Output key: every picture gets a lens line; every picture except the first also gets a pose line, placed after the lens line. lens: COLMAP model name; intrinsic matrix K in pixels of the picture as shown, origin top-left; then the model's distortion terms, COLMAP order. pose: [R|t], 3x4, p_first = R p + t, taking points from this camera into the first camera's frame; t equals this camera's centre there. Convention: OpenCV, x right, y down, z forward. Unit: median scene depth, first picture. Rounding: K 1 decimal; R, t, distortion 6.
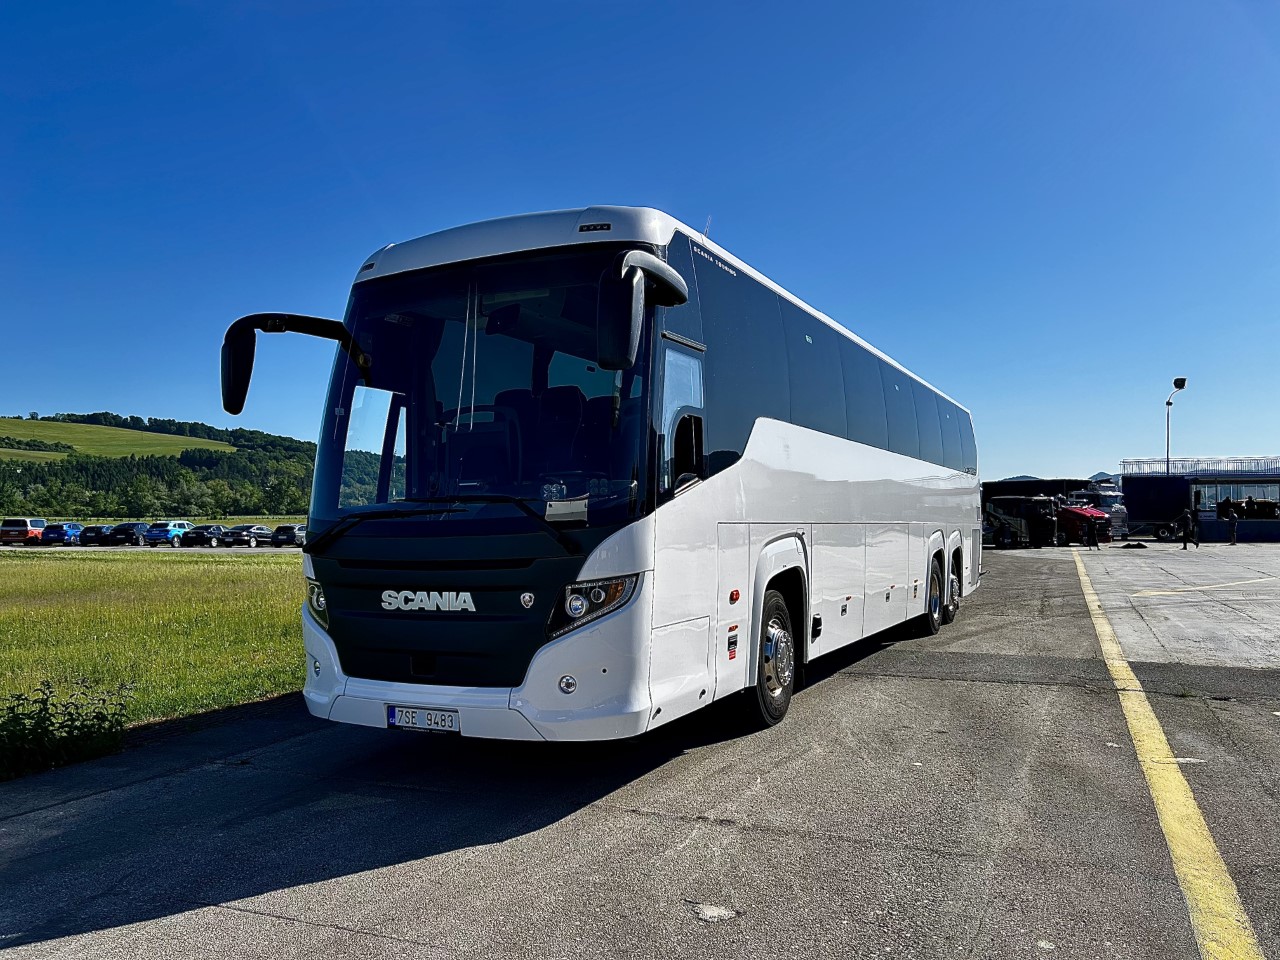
lens RADIAL K [[1014.9, 0, 640.4], [0, 1014.9, 445.6], [0, 0, 1]] dist [0.011791, 0.002409]
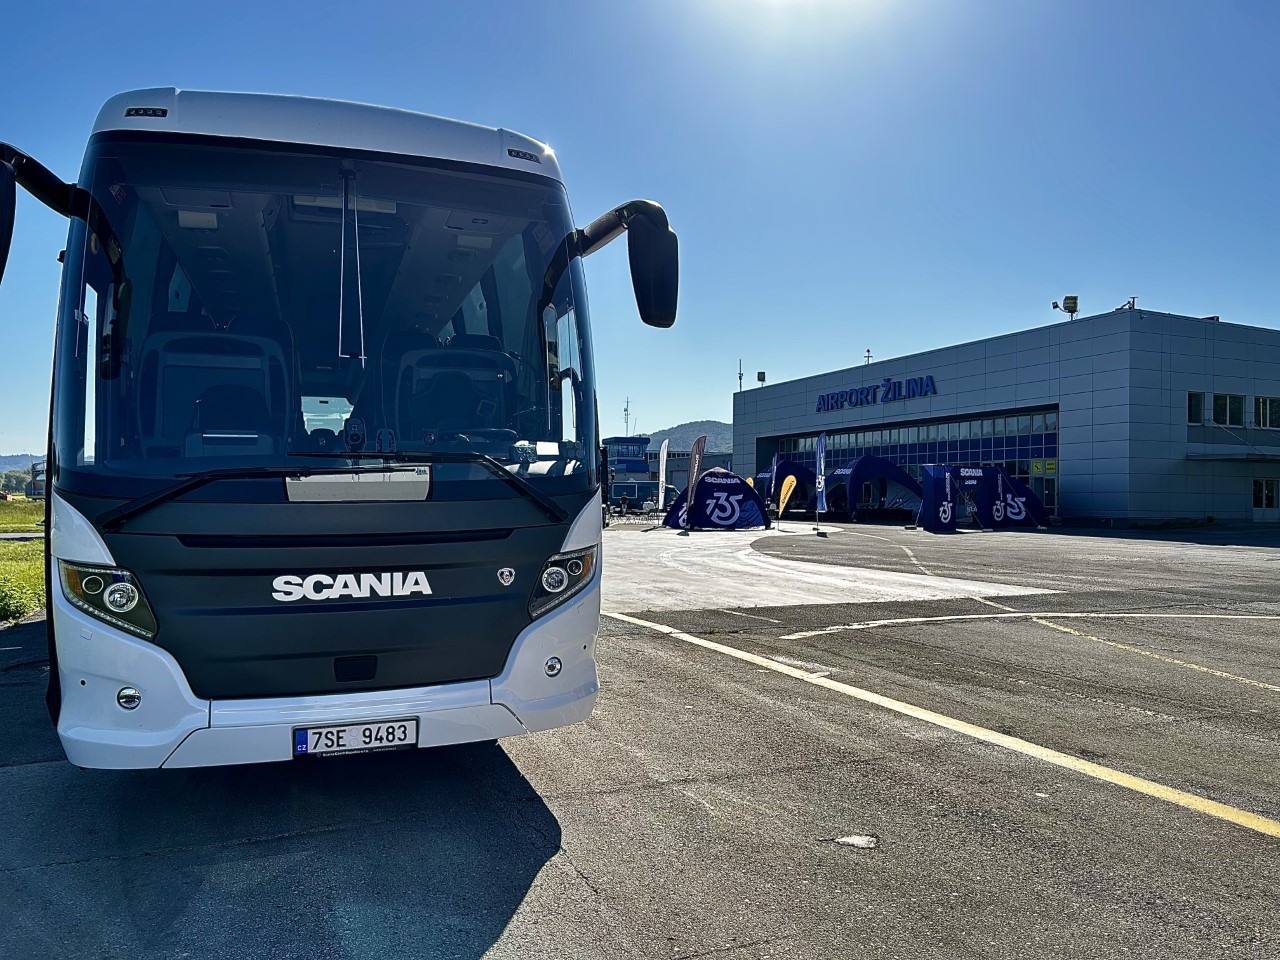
lens RADIAL K [[991.8, 0, 640.0], [0, 991.8, 480.0], [0, 0, 1]] dist [0.061559, -0.083426]
pose [[0.683580, 0.022932, 0.729515, -0.621040], [-0.059055, 0.997967, 0.023966, 0.041937], [-0.727483, -0.059464, 0.683544, 0.331275]]
